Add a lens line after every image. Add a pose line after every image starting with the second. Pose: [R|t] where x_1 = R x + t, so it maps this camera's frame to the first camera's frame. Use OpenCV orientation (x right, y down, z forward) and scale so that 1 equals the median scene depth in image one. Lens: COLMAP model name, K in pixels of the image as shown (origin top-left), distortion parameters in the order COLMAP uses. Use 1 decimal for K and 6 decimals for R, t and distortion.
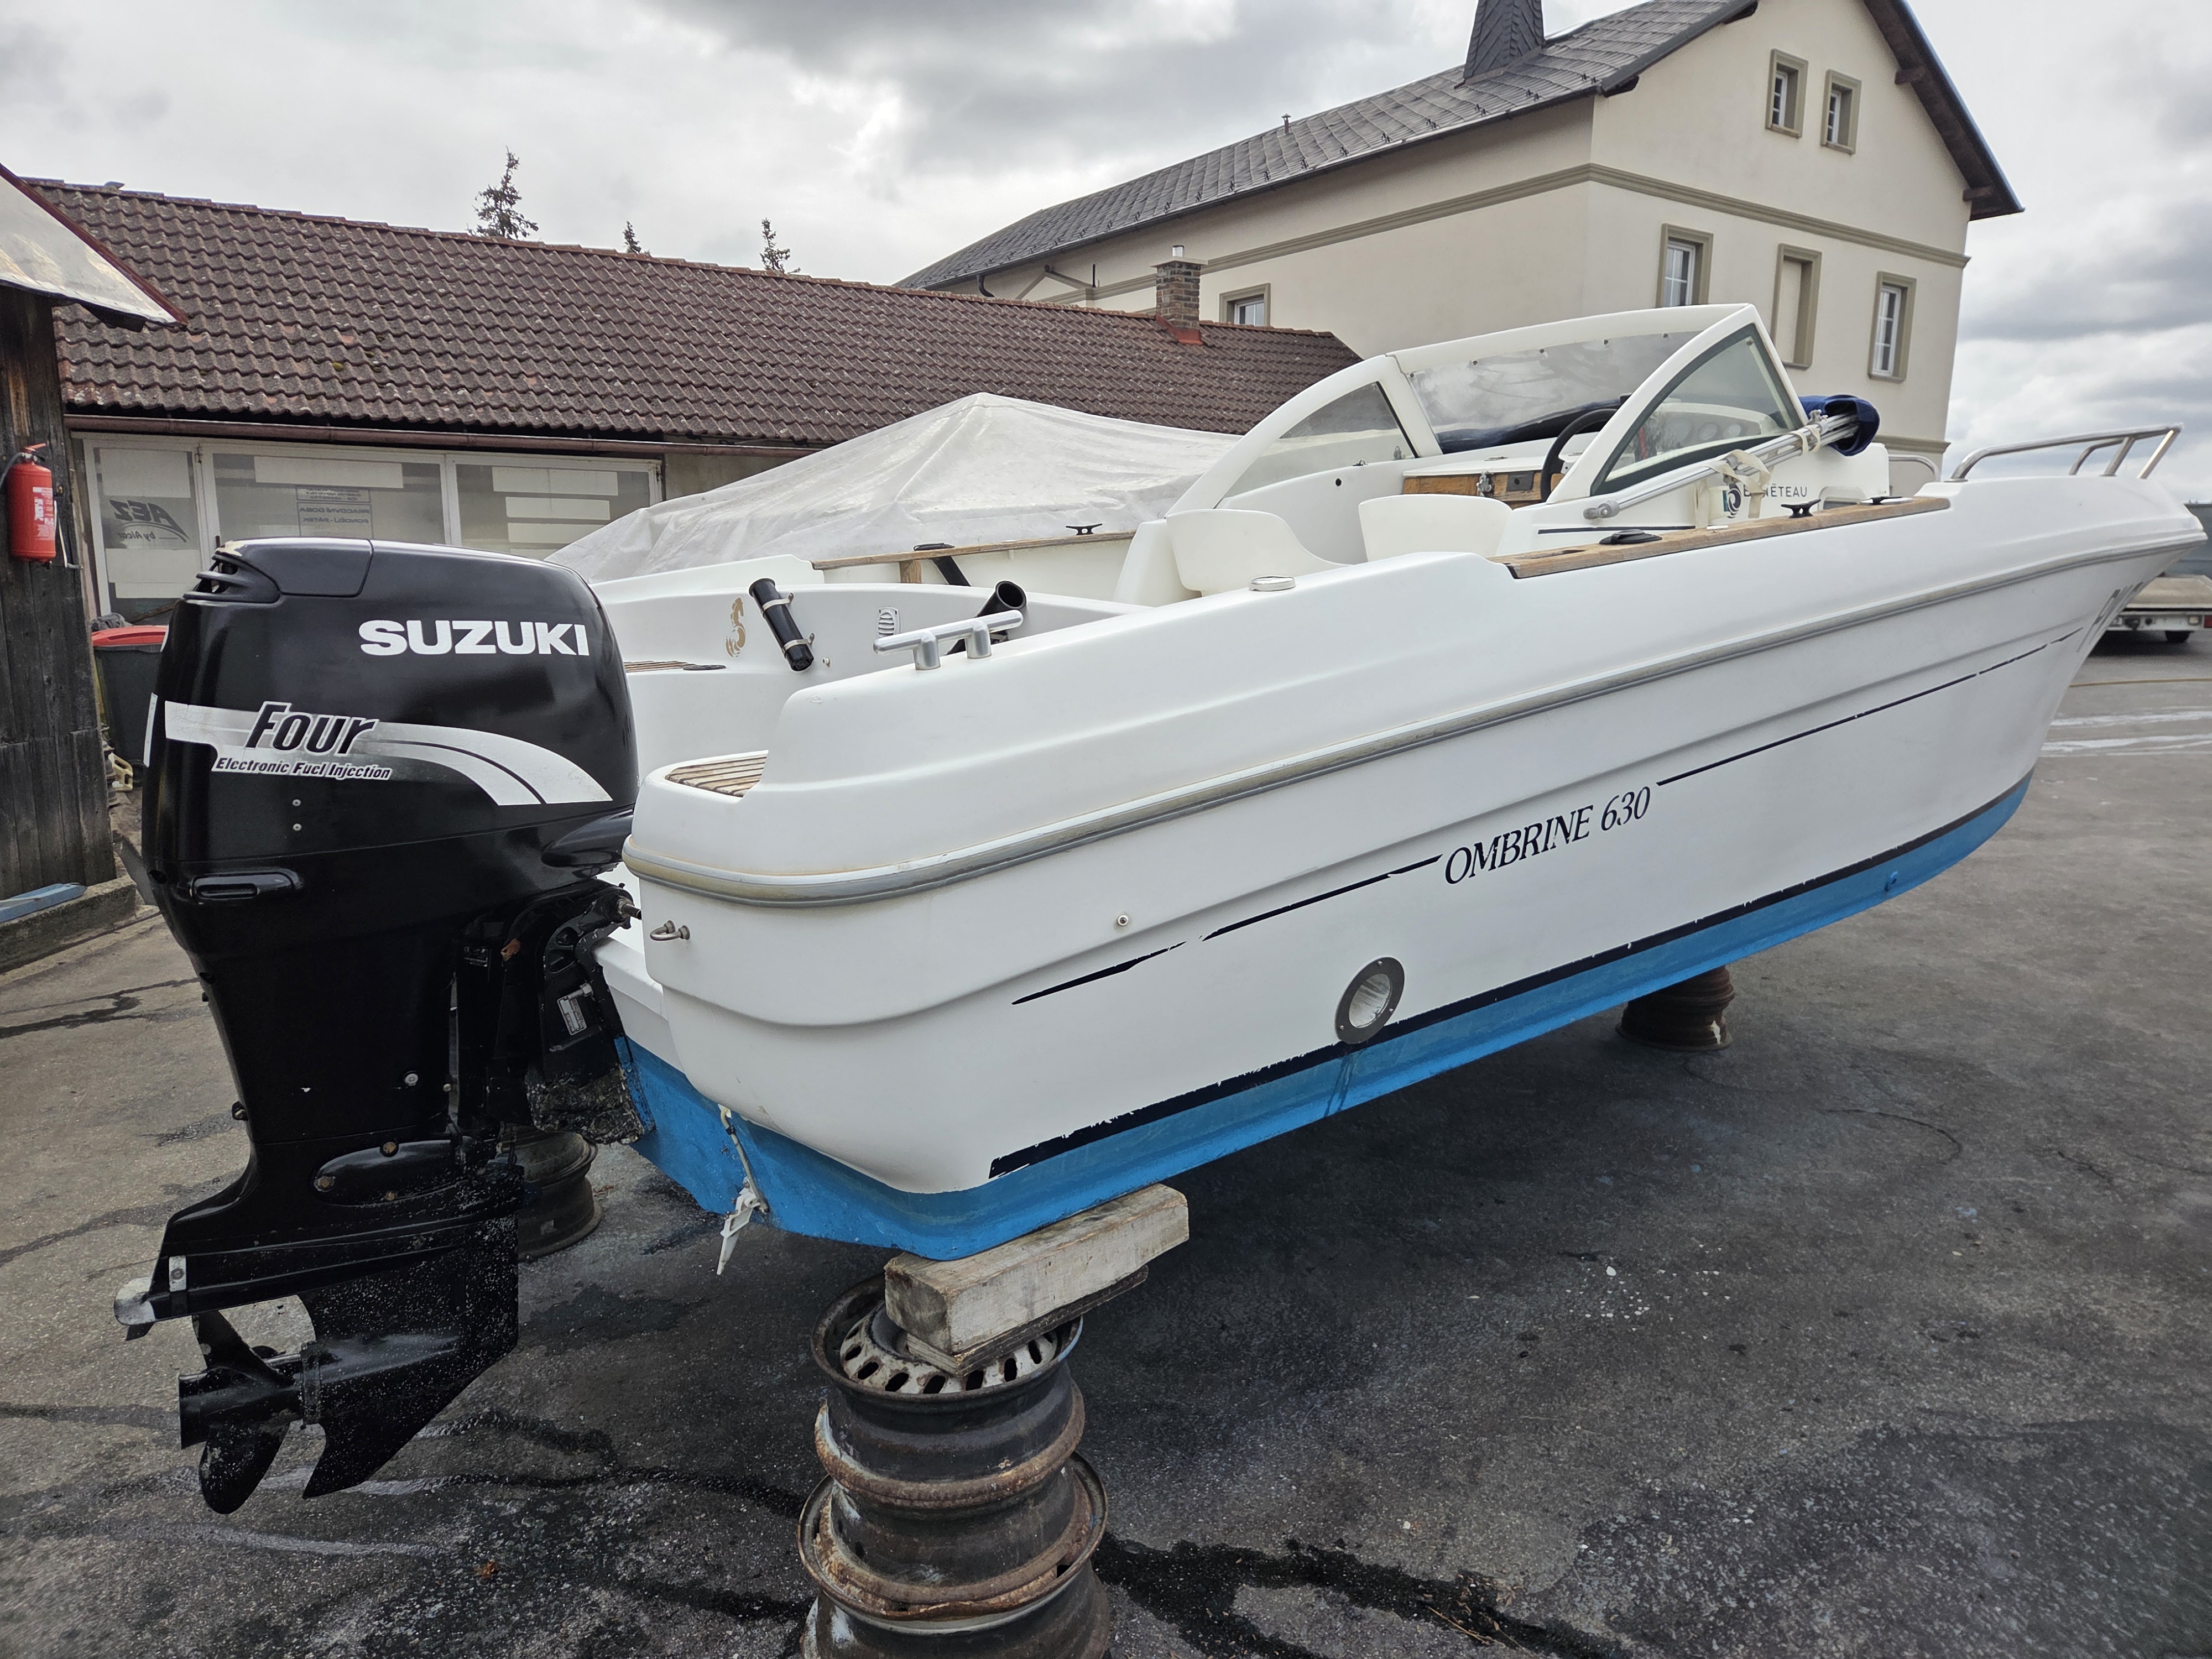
lens RADIAL K [[1492.4, 0, 1103.4], [0, 1492.4, 834.0], [0, 0, 1]] dist [0.078366, -0.061689]
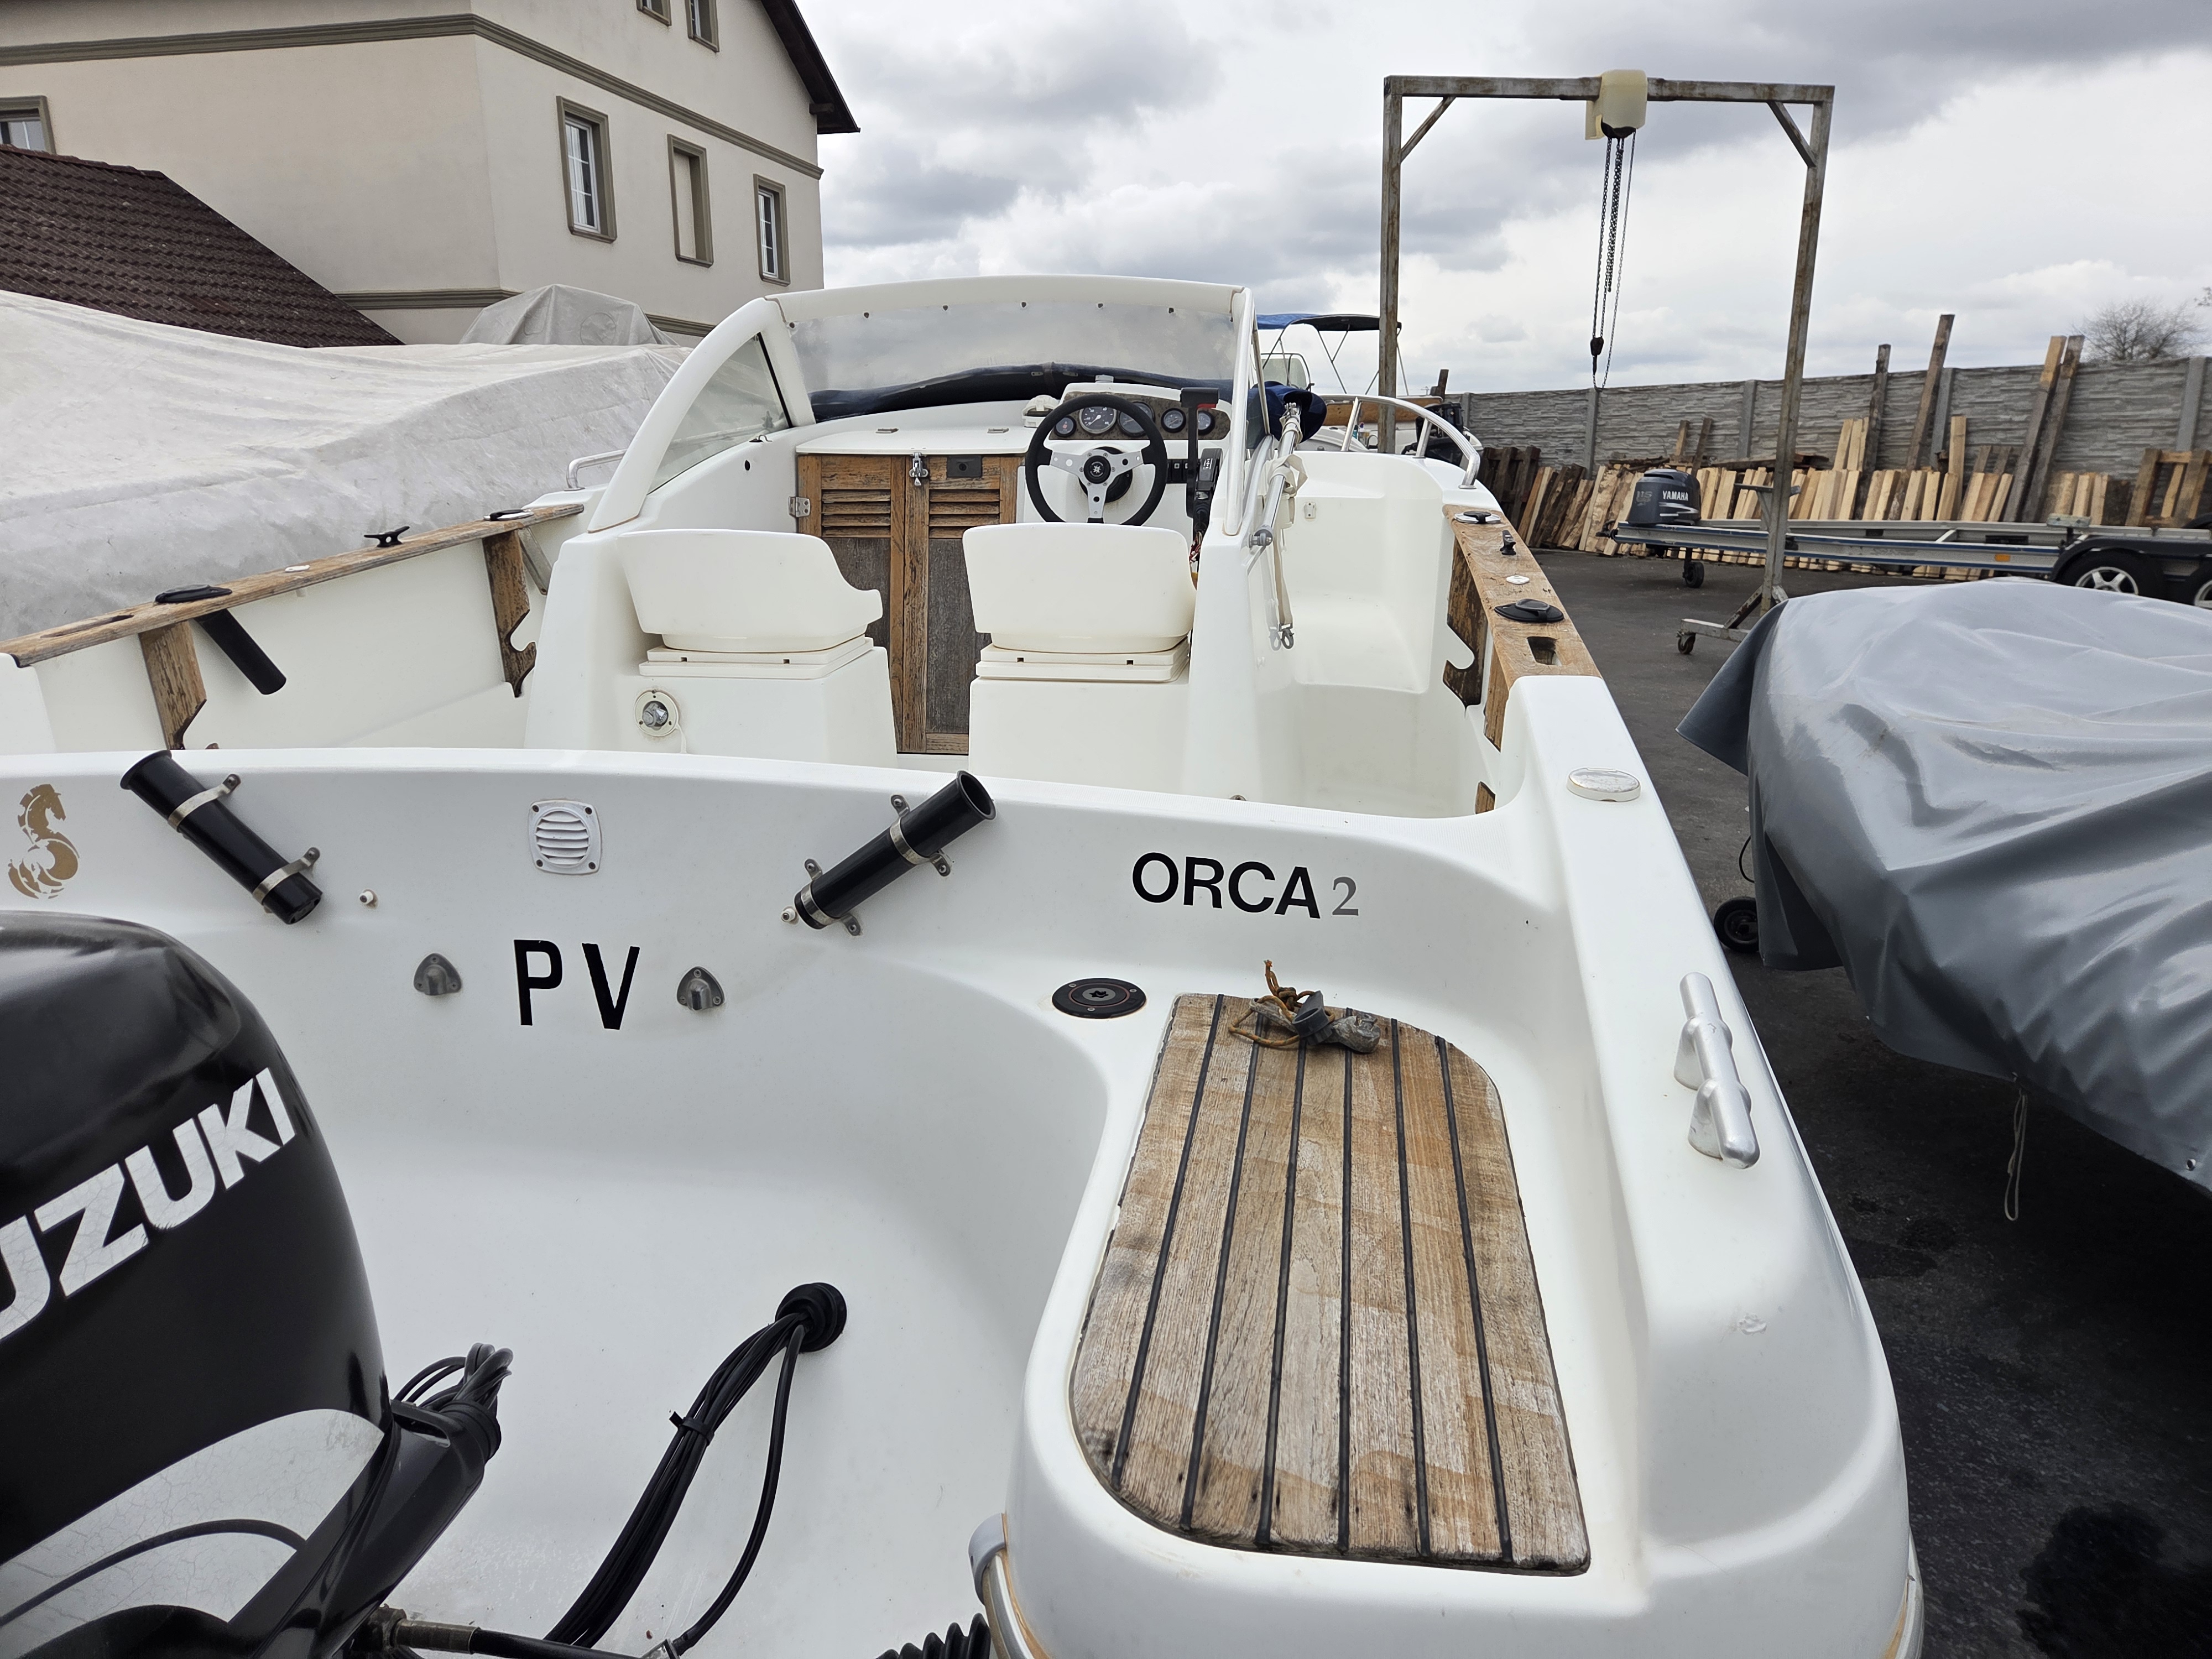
lens RADIAL K [[1492.4, 0, 1027.4], [0, 1492.4, 790.8], [0, 0, 1]] dist [0.078366, -0.061689]
pose [[0.750081, -0.166358, 0.640081, -0.194553], [0.128256, 0.986062, 0.105982, -0.101204], [-0.648791, 0.002600, 0.760962, 0.245181]]
